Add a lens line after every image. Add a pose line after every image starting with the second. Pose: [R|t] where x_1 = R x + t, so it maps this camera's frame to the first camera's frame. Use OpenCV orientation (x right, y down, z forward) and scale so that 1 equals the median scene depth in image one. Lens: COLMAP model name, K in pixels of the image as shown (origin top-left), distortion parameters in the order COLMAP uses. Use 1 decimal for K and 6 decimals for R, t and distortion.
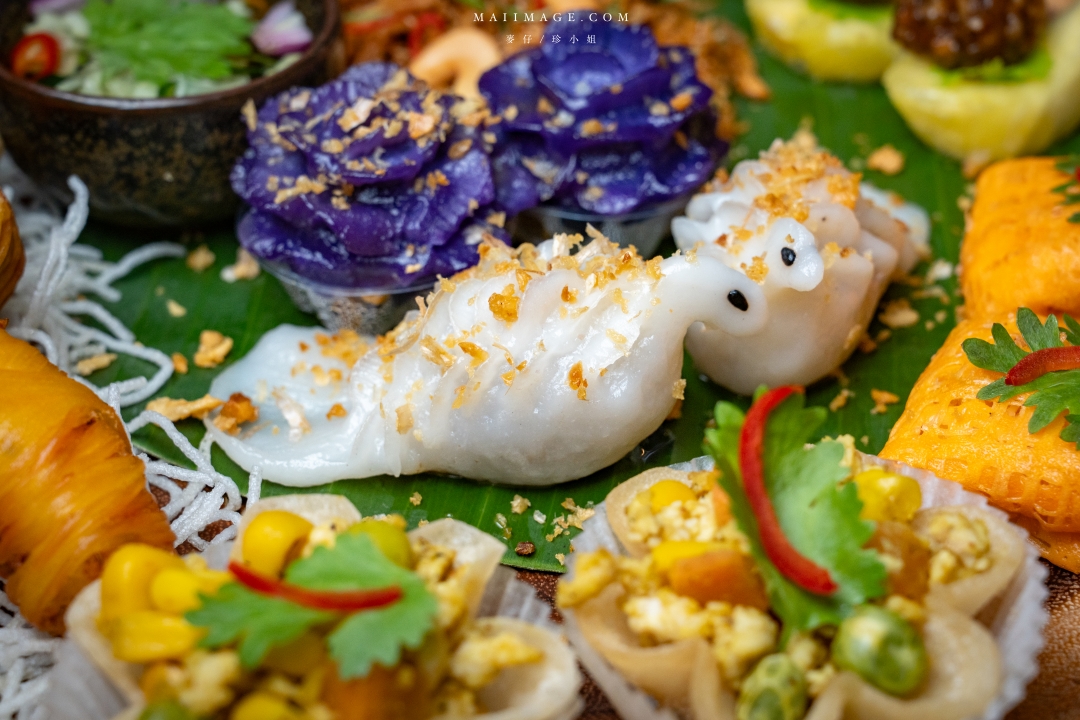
lens RADIAL K [[2197.0, 0, 540.0], [0, 2197.0, 360.0], [0, 0, 1]] dist [0.016819, -0.015307]
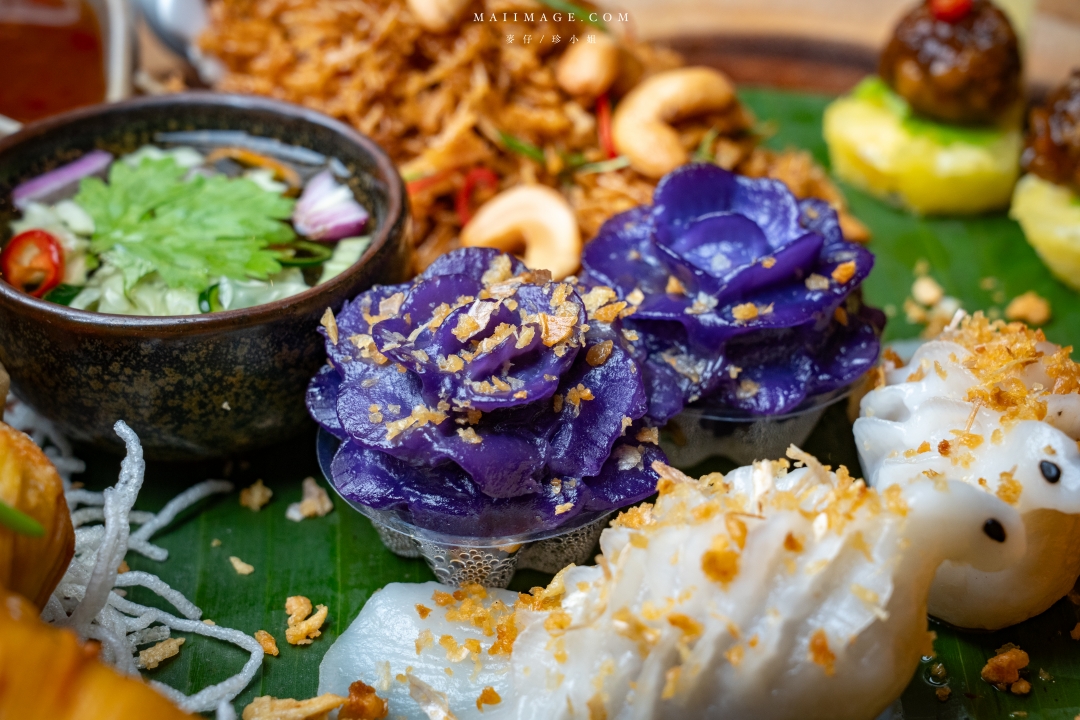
lens RADIAL K [[2171.1, 0, 540.0], [0, 2171.1, 360.0], [0, 0, 1]] dist [-0.038814, -0.182122]
pose [[0.990927, -0.070780, 0.114254, -0.148220], [0.073044, 0.997204, -0.015748, -0.081344], [-0.112820, 0.023951, 0.993327, 0.202317]]
